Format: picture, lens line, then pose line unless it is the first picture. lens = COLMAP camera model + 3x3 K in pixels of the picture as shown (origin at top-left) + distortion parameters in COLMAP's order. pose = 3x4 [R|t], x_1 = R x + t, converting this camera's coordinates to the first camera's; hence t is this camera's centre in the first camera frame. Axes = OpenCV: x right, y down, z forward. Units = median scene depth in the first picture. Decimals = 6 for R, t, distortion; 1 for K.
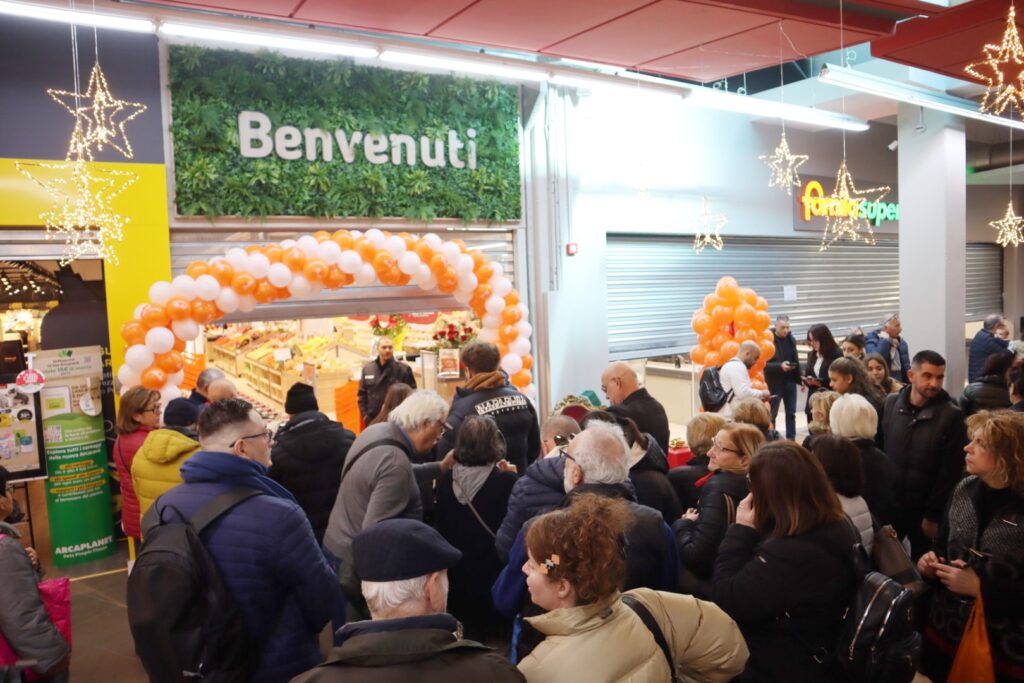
lens RADIAL K [[721.1, 0, 512.0], [0, 721.1, 341.5], [0, 0, 1]] dist [-0.112006, 0.073869]
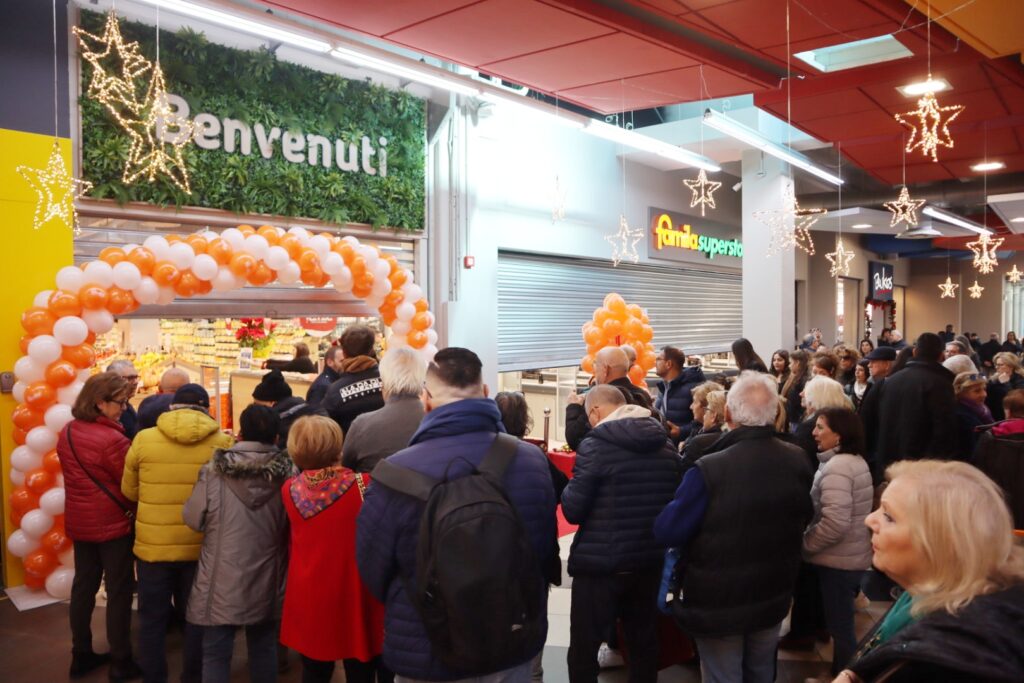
lens RADIAL K [[721.1, 0, 512.0], [0, 721.1, 341.5], [0, 0, 1]] dist [-0.112006, 0.073869]
pose [[0.958908, 0.020428, 0.282980, -0.172109], [-0.007310, 0.998852, -0.047337, 0.039918], [-0.283622, 0.043323, 0.957957, -0.005503]]
